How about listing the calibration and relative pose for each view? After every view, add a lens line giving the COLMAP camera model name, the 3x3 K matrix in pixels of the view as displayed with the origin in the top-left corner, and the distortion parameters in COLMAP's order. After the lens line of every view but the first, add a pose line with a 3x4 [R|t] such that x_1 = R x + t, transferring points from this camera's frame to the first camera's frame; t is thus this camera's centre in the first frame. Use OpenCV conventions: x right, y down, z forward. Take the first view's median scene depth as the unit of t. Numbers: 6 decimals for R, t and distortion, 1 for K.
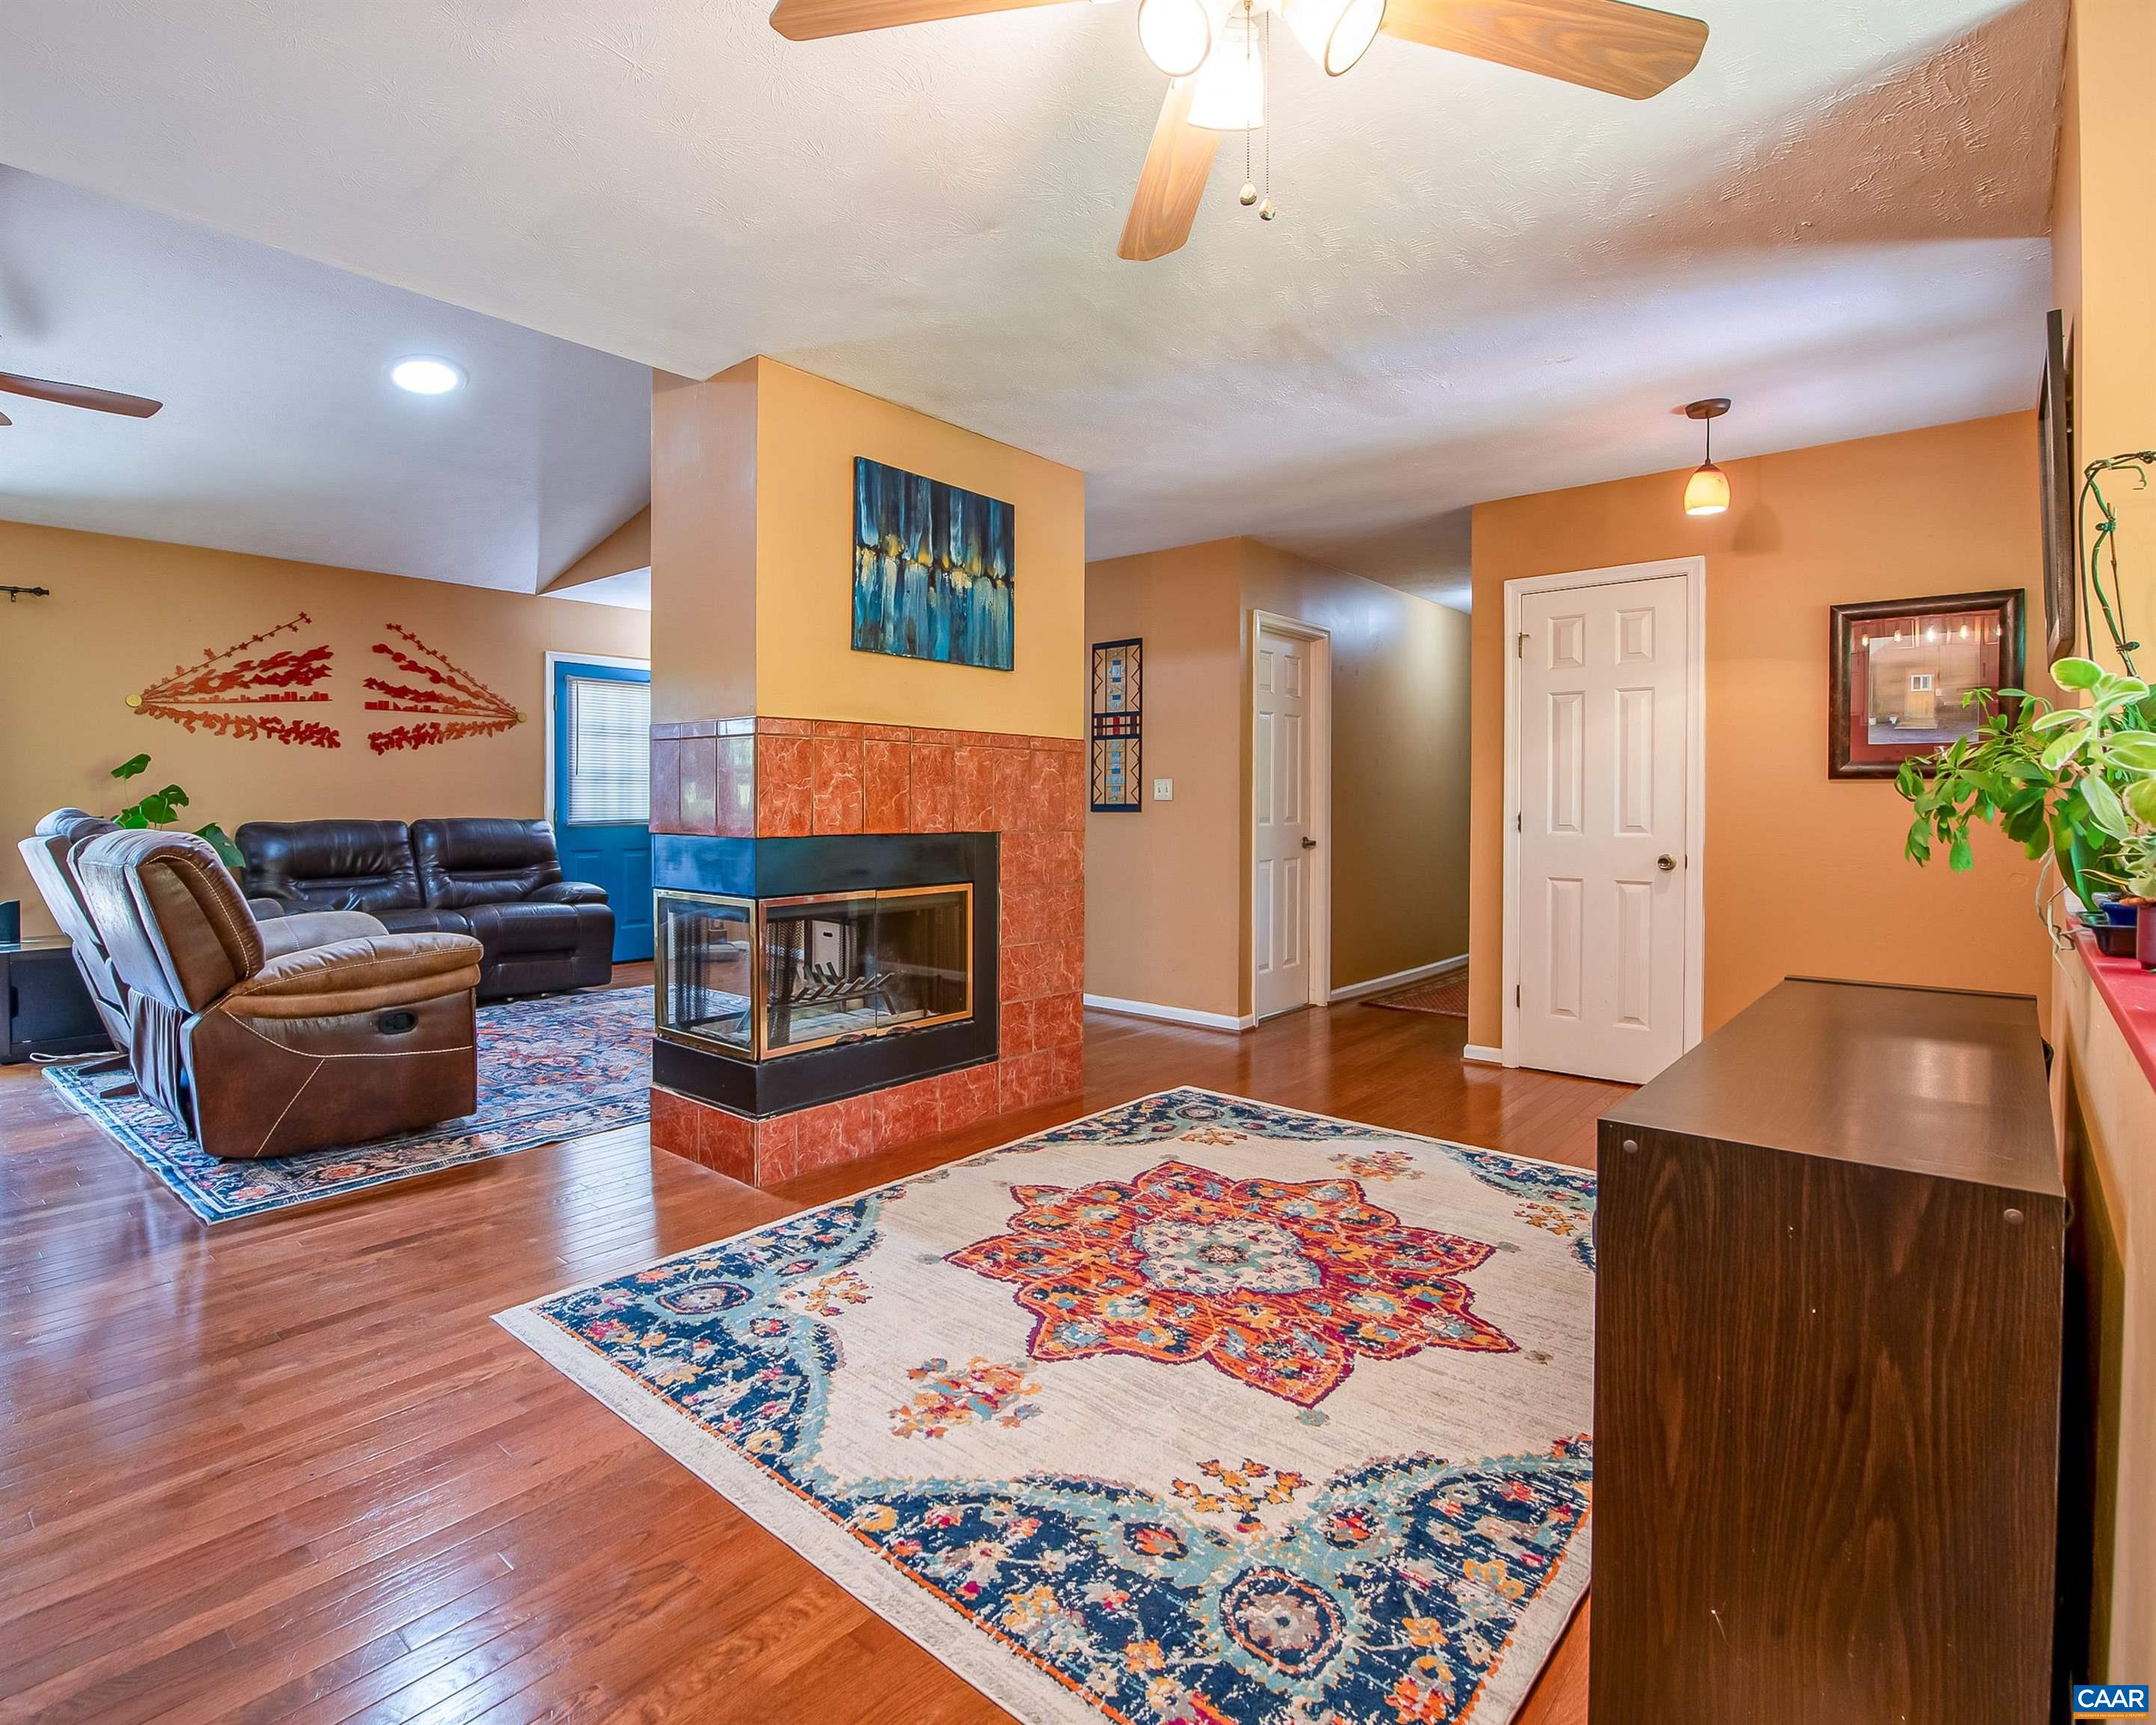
lens RADIAL K [[1107.8, 0, 981.6], [0, 1107.8, 803.3], [0, 0, 1]] dist [-0.009717, -0.001513]
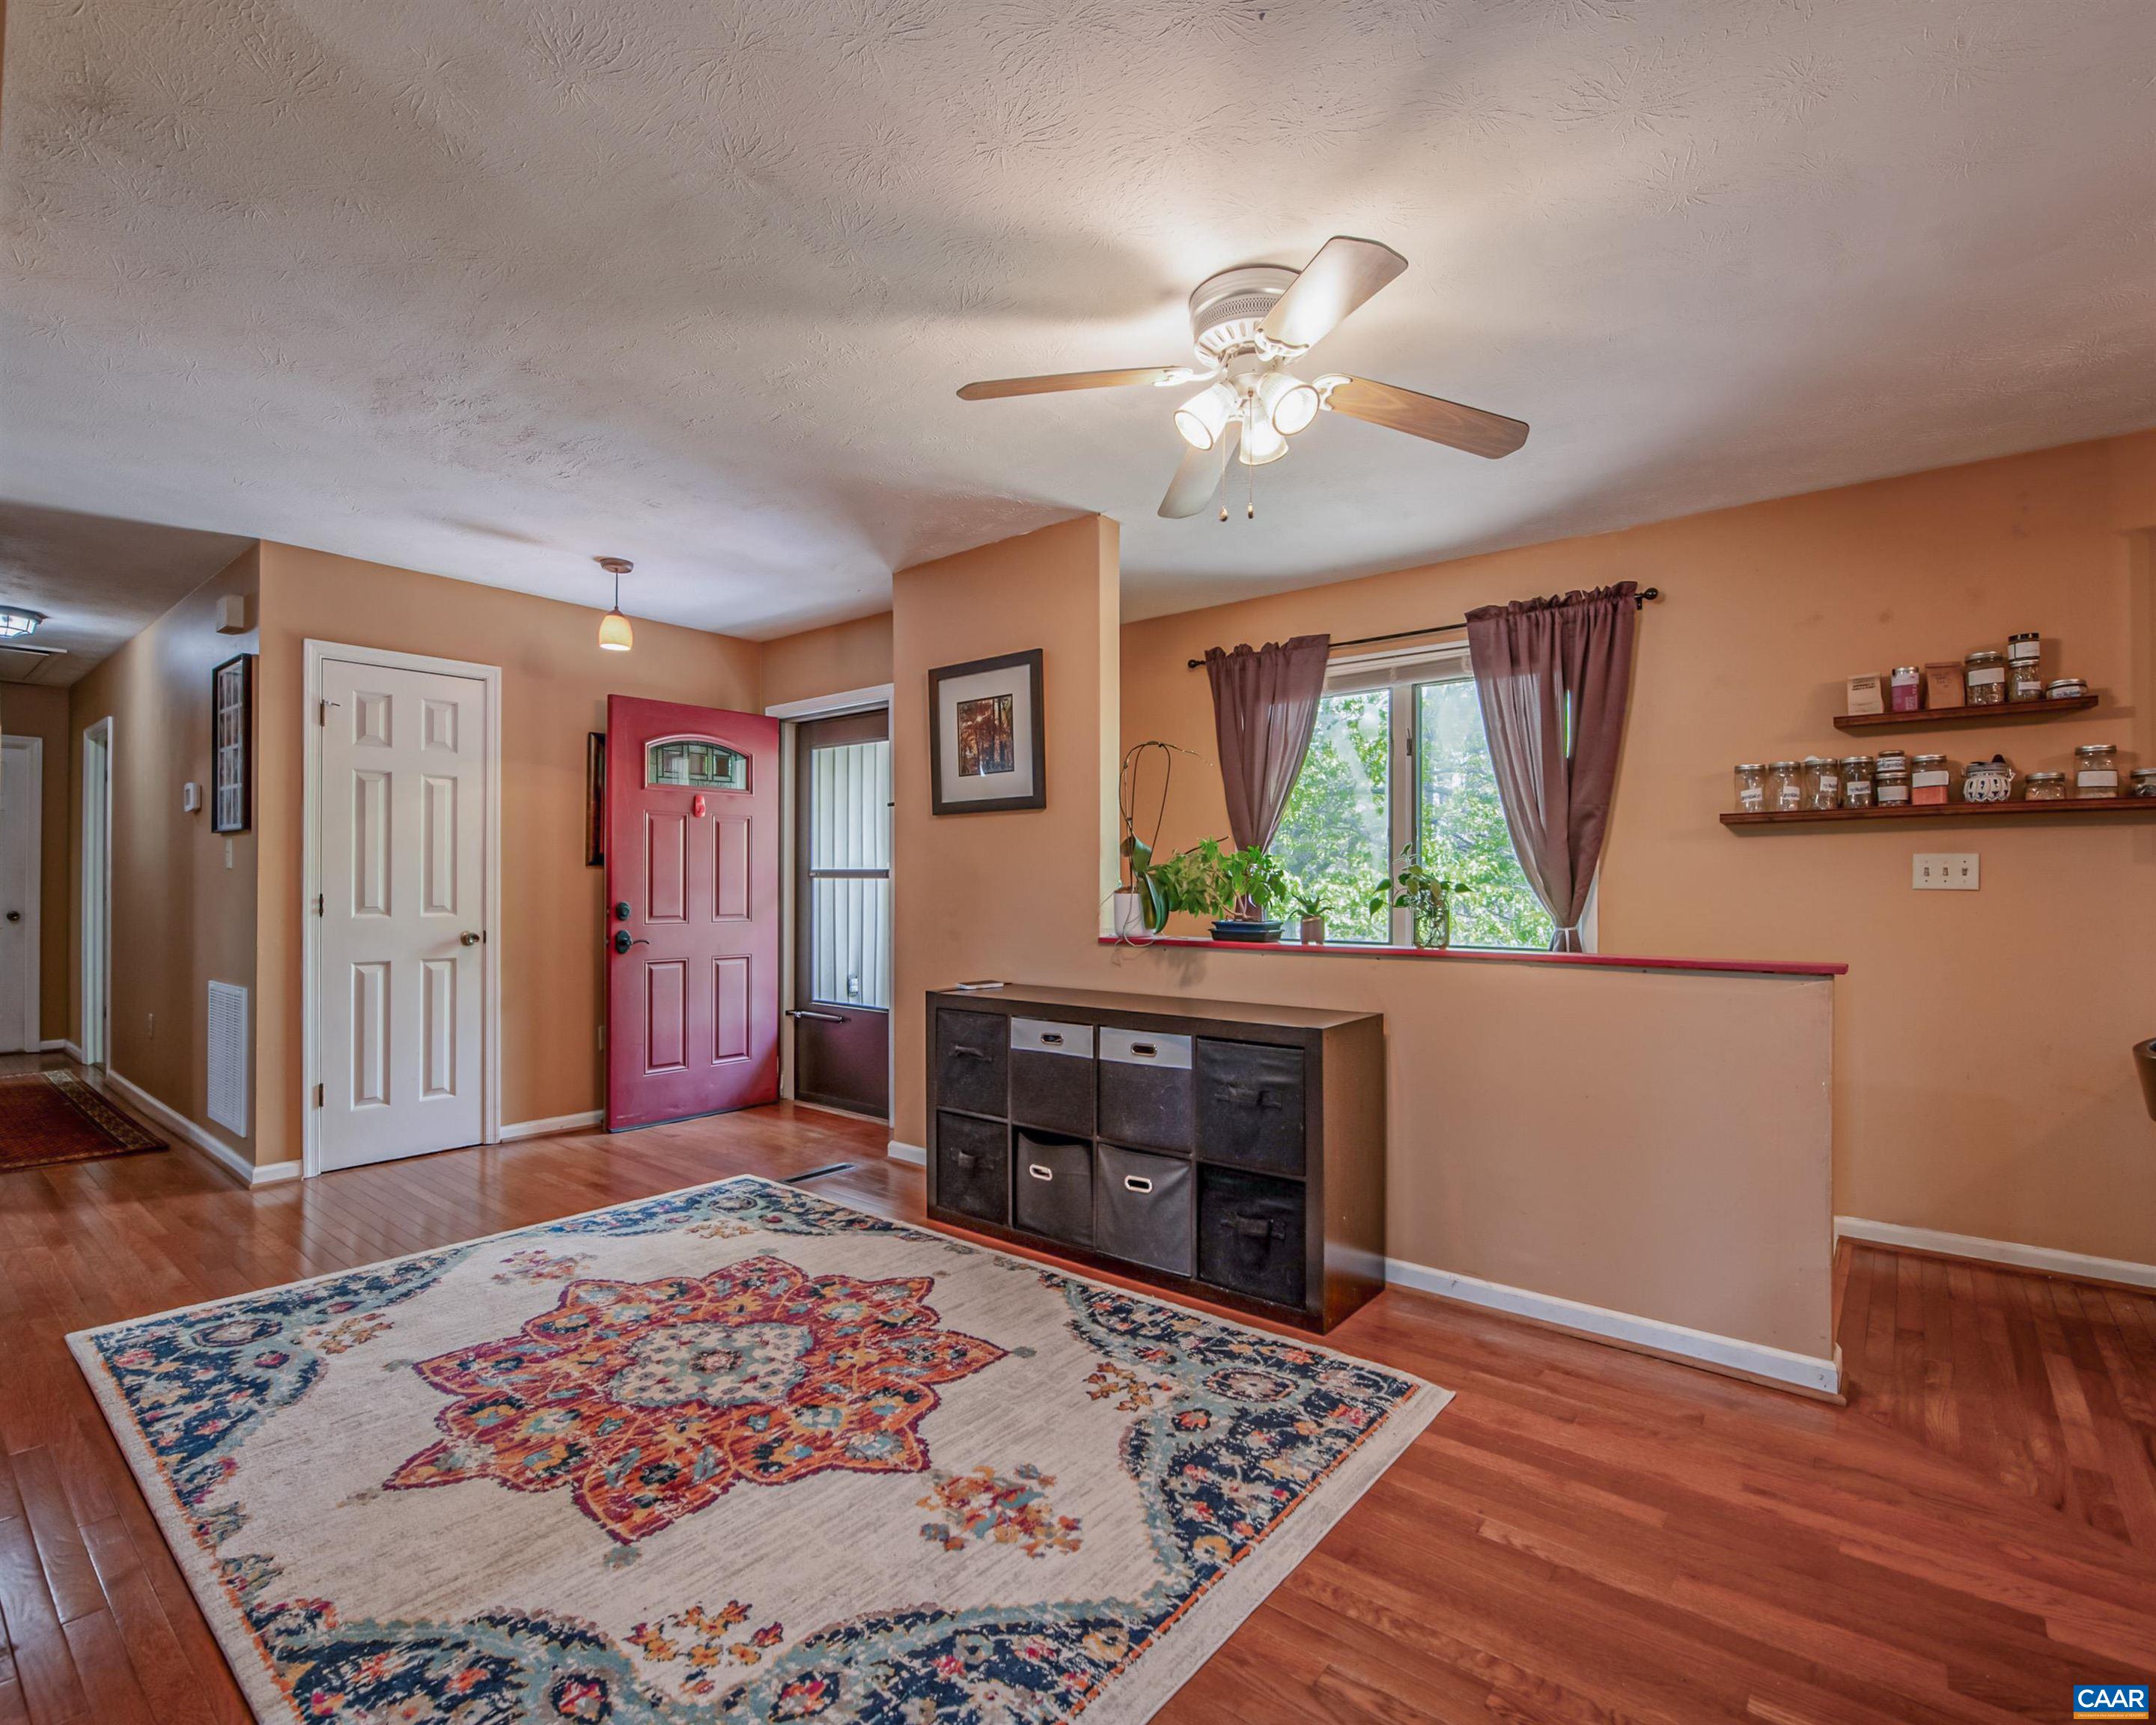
lens RADIAL K [[1040.9, 0, 1051.4], [0, 1040.9, 877.1], [0, 0, 1]] dist [-0.013775, -0.002112]
pose [[-0.053695, 0.002781, 0.998553, -0.620053], [-0.000127, 0.999996, -0.002792, -0.006572], [-0.998557, -0.000277, -0.053695, 0.679349]]
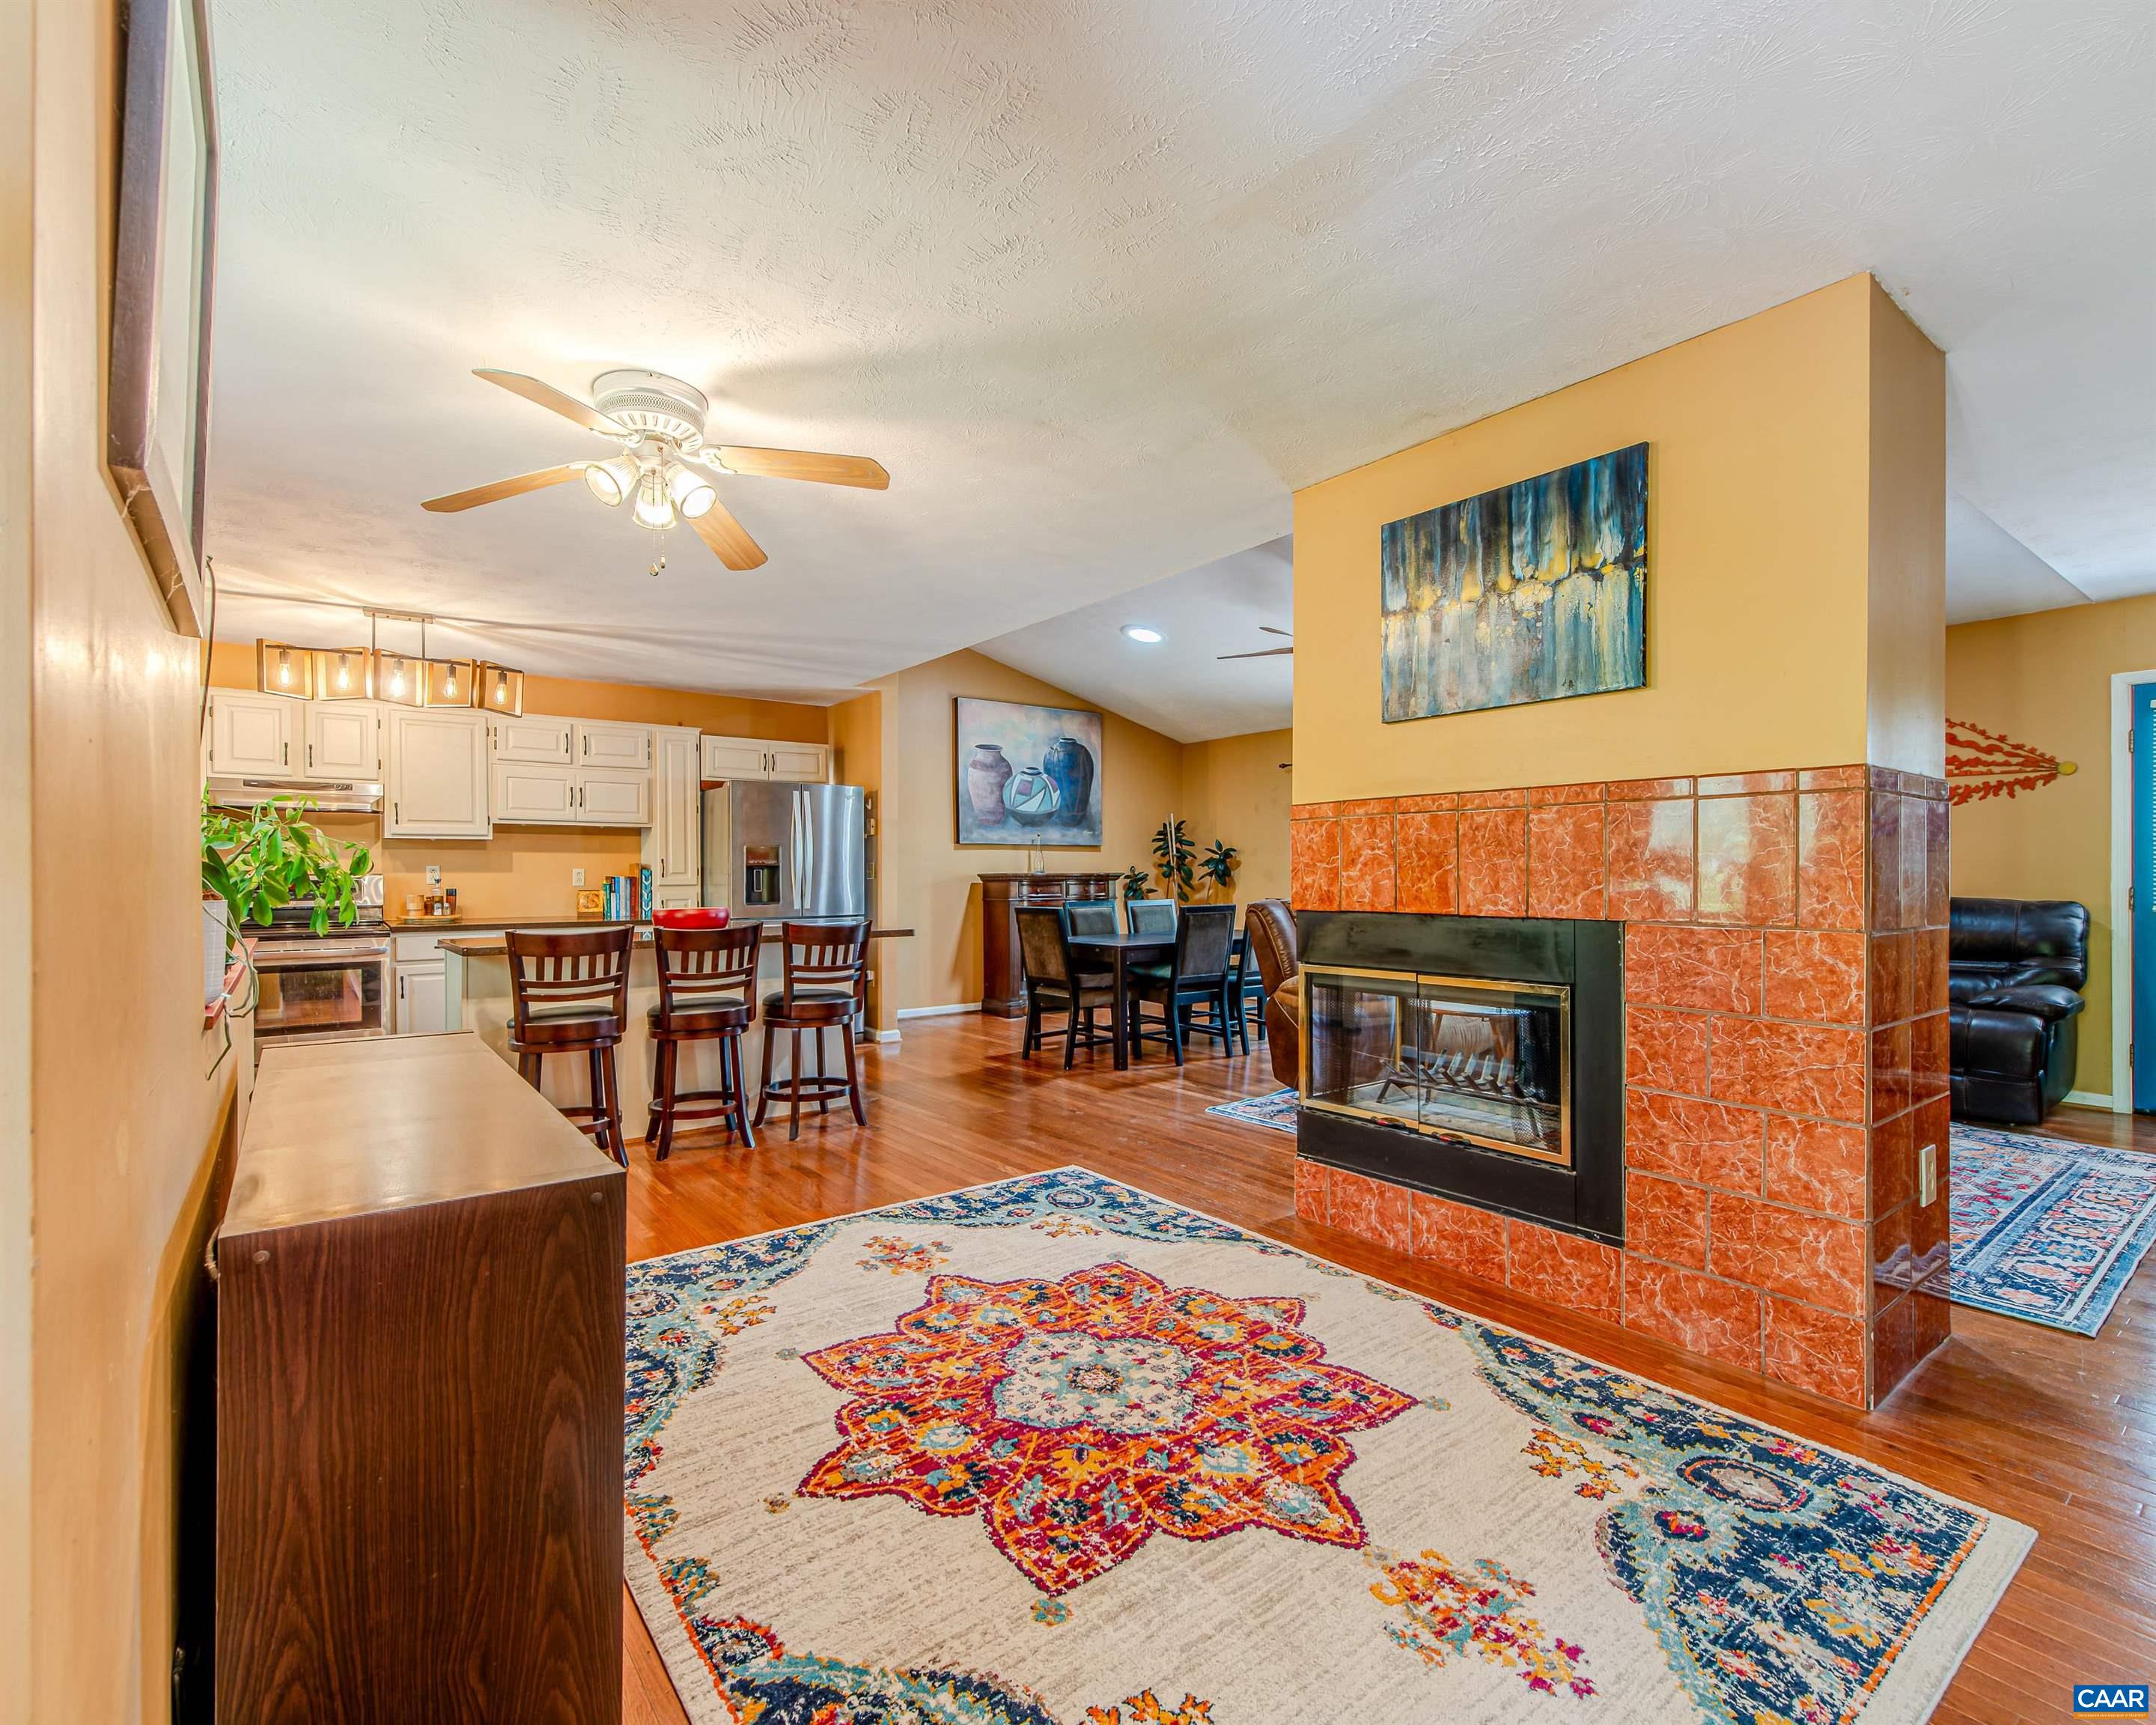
lens RADIAL K [[1010.8, 0, 1066.9], [0, 1010.8, 875.4], [0, 0, 1]] dist [0.022117, -0.009340]
pose [[-0.168827, -0.003089, -0.985641, 0.934886], [-0.000307, 0.999995, -0.003082, -0.001551], [0.985646, -0.000218, -0.168827, 1.001092]]
